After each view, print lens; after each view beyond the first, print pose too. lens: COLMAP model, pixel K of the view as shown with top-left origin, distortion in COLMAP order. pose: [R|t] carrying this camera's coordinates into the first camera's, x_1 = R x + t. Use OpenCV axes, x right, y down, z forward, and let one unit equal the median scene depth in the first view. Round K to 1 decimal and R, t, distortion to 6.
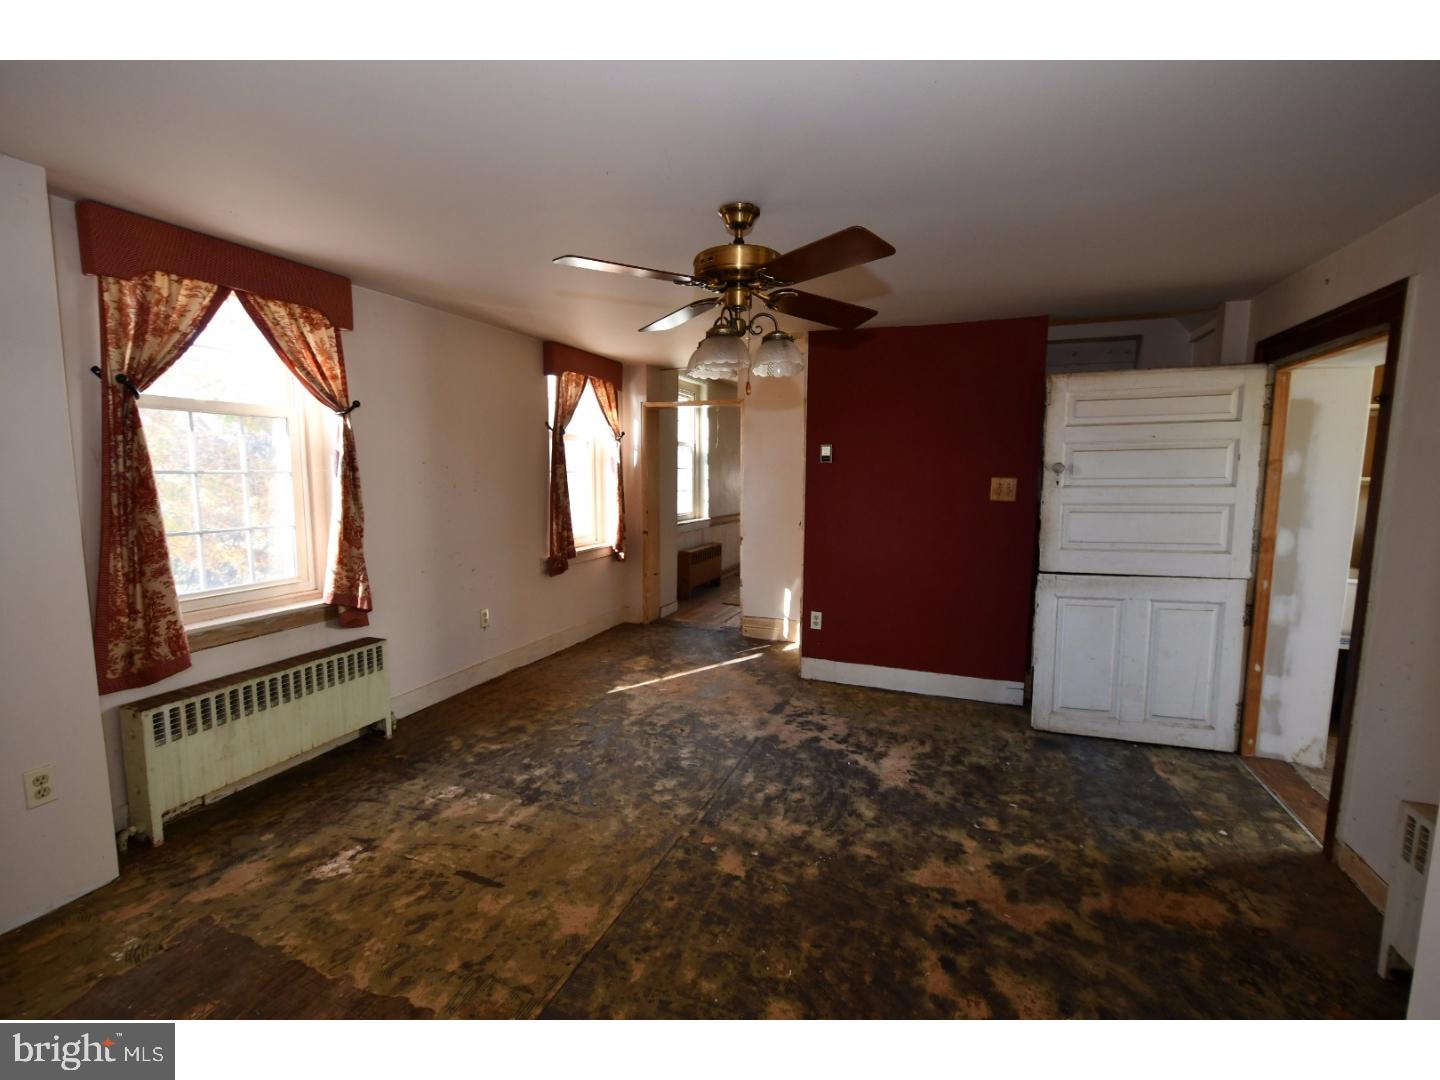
lens RADIAL K [[628.6, 0, 718.6], [0, 628.6, 537.5], [0, 0, 1]] dist [-0.005325, -0.000887]
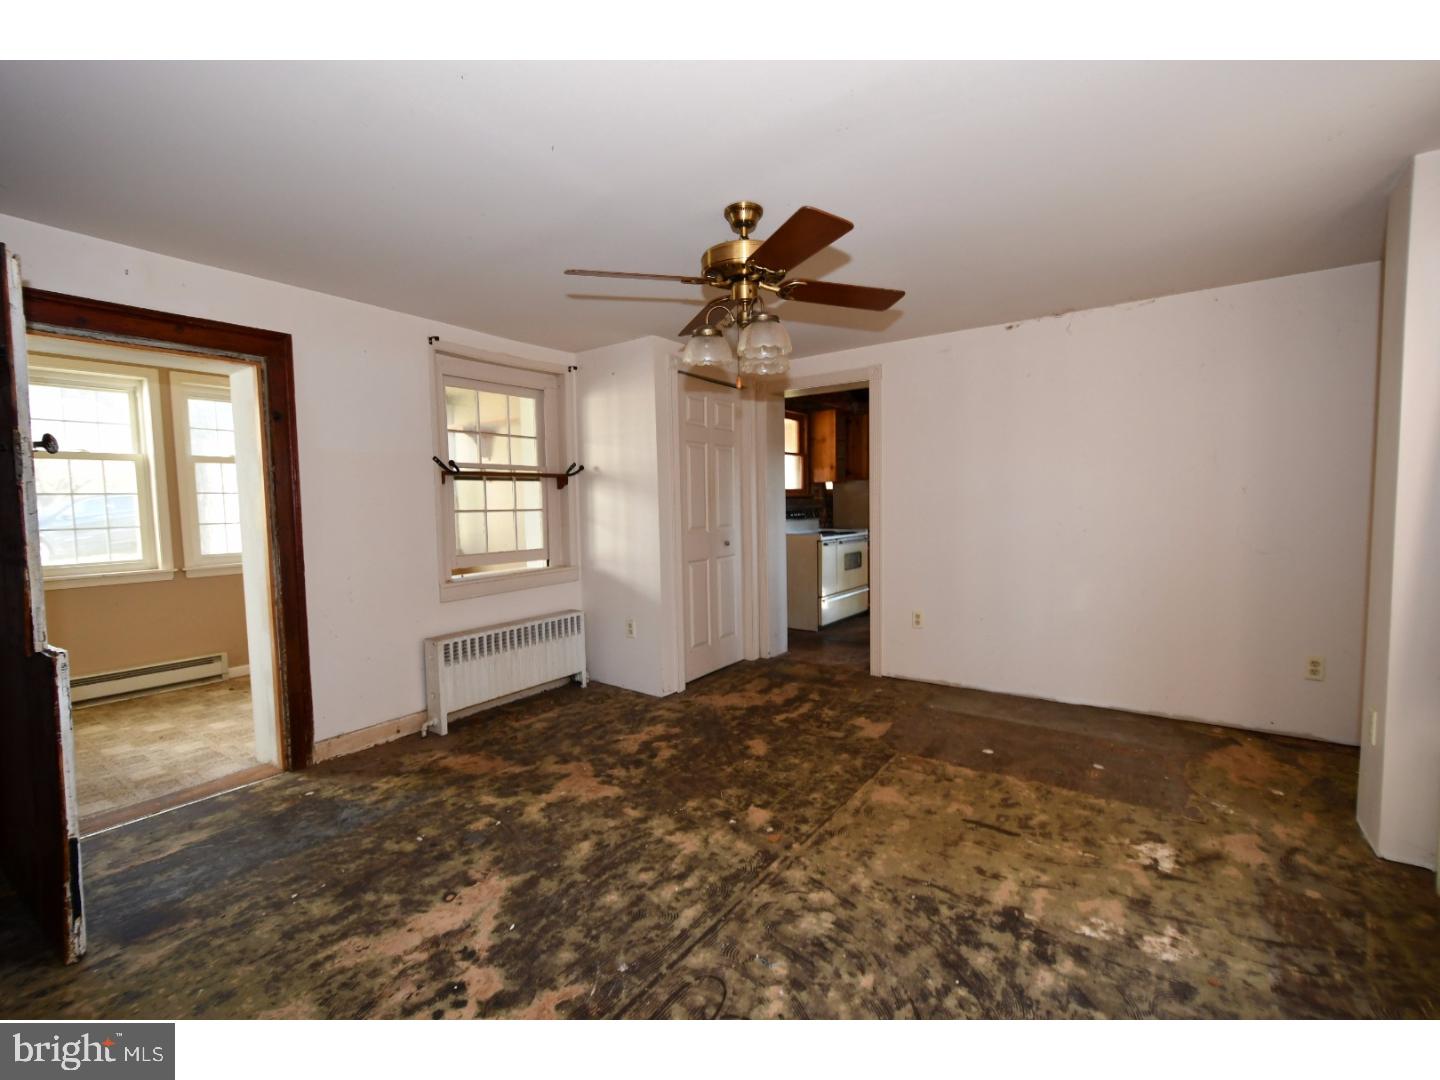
lens RADIAL K [[628.6, 0, 717.1], [0, 628.6, 541.1], [0, 0, 1]] dist [-0.005325, -0.000887]
pose [[-0.967793, -0.007832, 0.251625, -0.163705], [0.035877, 0.985023, 0.168650, -0.126761], [-0.249178, 0.172246, -0.953017, 1.773608]]
